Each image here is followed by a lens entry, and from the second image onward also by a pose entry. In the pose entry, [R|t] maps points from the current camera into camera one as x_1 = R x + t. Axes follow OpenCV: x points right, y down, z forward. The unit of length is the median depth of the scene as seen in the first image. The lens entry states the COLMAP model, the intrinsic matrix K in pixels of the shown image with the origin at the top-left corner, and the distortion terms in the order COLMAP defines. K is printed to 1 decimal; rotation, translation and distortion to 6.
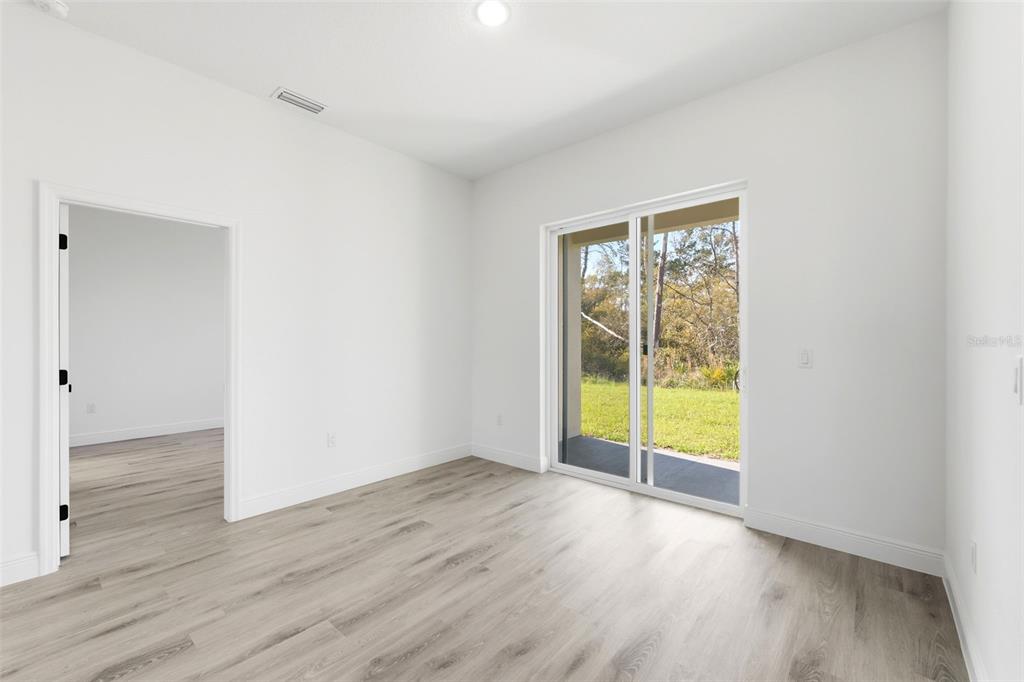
lens RADIAL K [[420.4, 0, 513.4], [0, 420.4, 342.3], [0, 0, 1]] dist [0.000400, -0.000654]
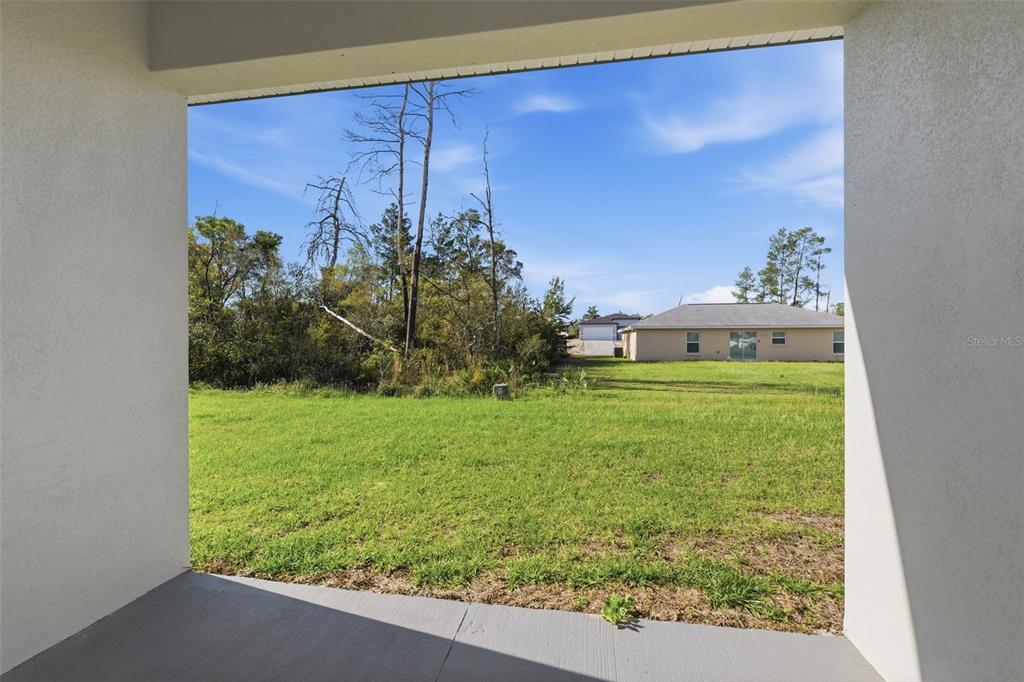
lens RADIAL K [[423.7, 0, 510.2], [0, 423.7, 344.6], [0, 0, 1]] dist [-0.003566, -0.000508]
pose [[0.856189, -0.002769, 0.516655, 0.054308], [0.001300, 0.999994, 0.003205, 0.001964], [-0.516660, -0.002073, 0.856188, 0.126194]]
